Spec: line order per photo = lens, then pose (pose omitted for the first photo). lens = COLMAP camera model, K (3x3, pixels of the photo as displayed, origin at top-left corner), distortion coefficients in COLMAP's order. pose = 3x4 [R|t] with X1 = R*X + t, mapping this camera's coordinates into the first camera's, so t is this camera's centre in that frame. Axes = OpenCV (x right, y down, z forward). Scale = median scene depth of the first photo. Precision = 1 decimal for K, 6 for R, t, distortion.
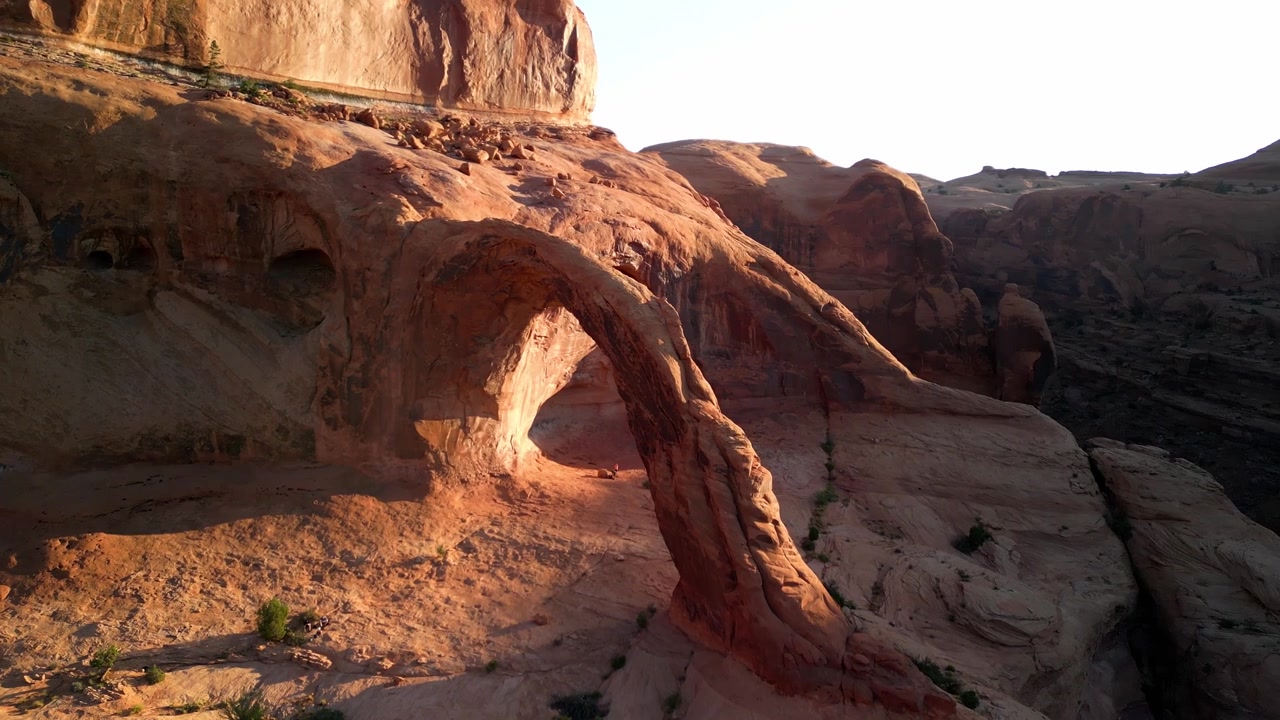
lens RADIAL K [[936.8, 0, 641.5], [0, 936.8, 361.9], [0, 0, 1]] dist [0.078364, -0.079092]
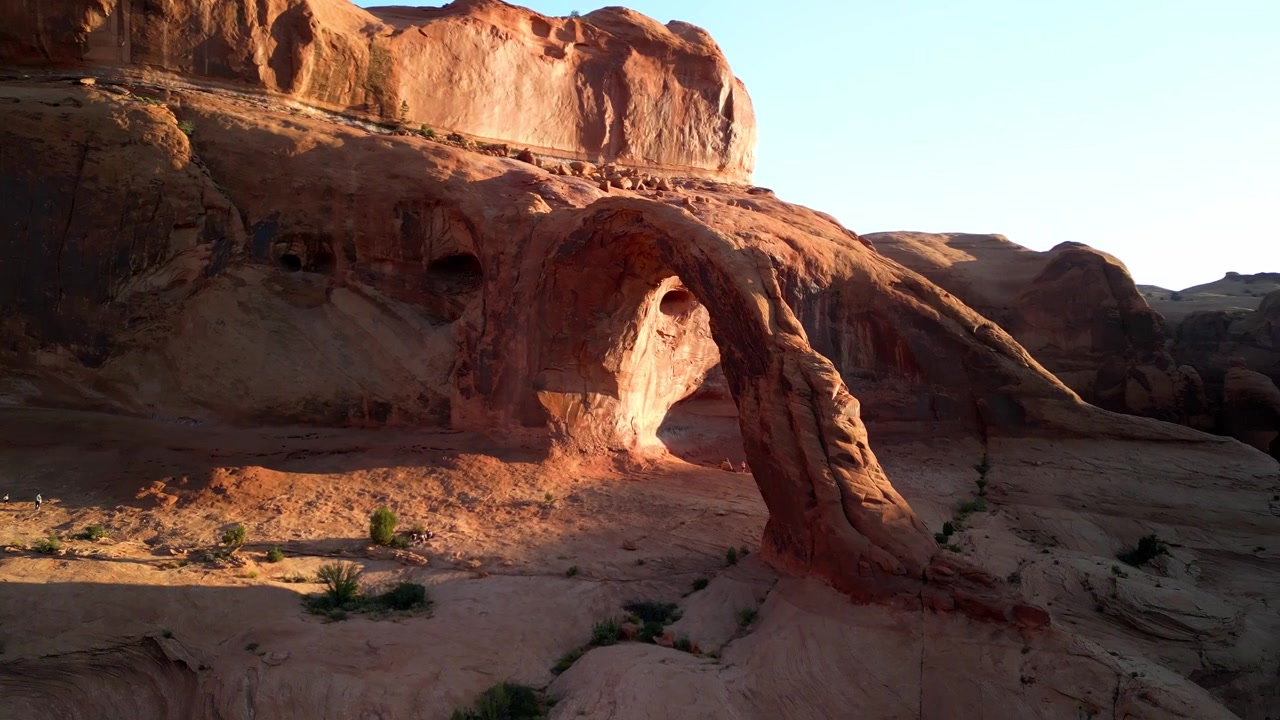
lens RADIAL K [[936.8, 0, 641.1], [0, 936.8, 359.3], [0, 0, 1]] dist [0.078364, -0.079092]
pose [[0.975249, -0.014939, -0.220606, 0.091403], [-0.017782, 0.989185, -0.145593, 0.152344], [0.220395, 0.145912, 0.964436, -0.002860]]
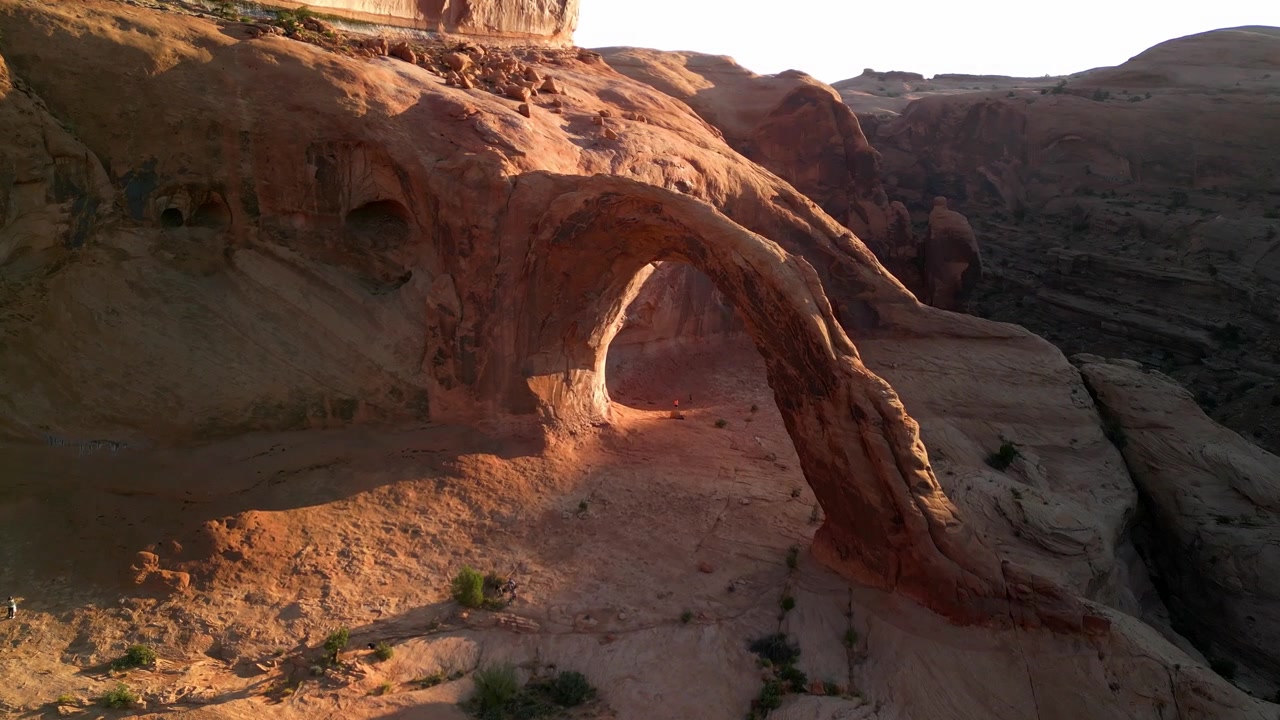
lens RADIAL K [[936.8, 0, 643.0], [0, 936.8, 362.2], [0, 0, 1]] dist [0.078364, -0.079092]
pose [[0.989424, -0.037971, 0.139996, -0.218391], [0.023069, 0.994037, 0.106575, -0.048906], [-0.143208, -0.102218, 0.984400, -0.004612]]
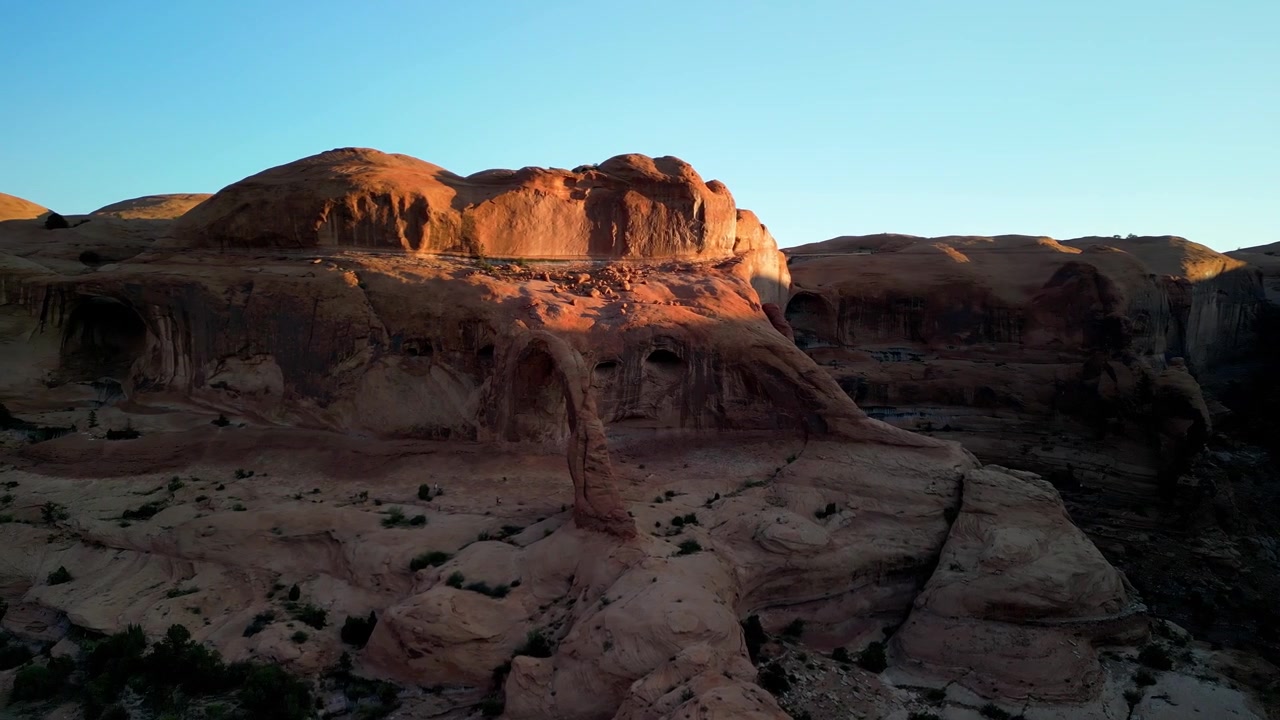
lens RADIAL K [[936.8, 0, 641.9], [0, 936.8, 354.3], [0, 0, 1]] dist [0.078364, -0.079092]
pose [[0.889182, -0.012171, -0.457391, 0.851923], [-0.029681, 0.996006, -0.084204, 0.063882], [0.456589, 0.088448, 0.885270, -0.665367]]
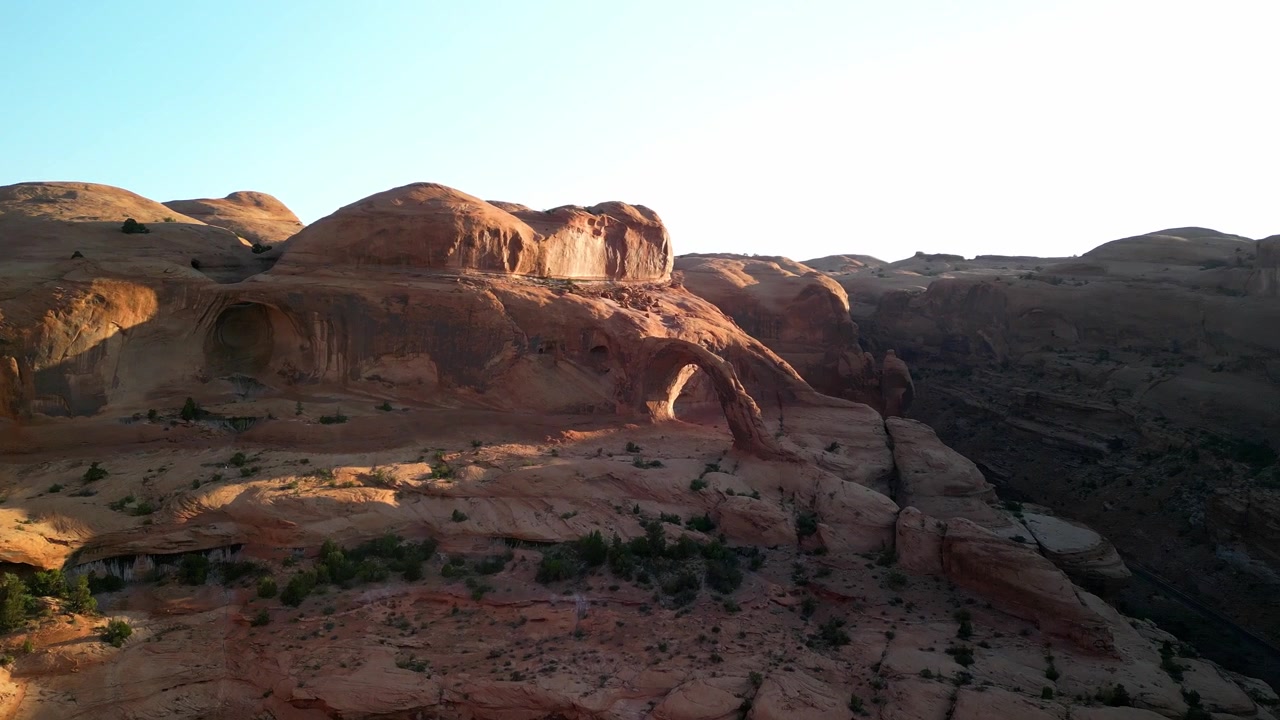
lens RADIAL K [[936.8, 0, 638.5], [0, 936.8, 356.9], [0, 0, 1]] dist [0.078364, -0.079092]
pose [[0.999737, -0.009089, 0.021045, -0.281191], [0.010473, 0.997725, -0.066593, 0.104835], [-0.020392, 0.066796, 0.997558, -1.812894]]
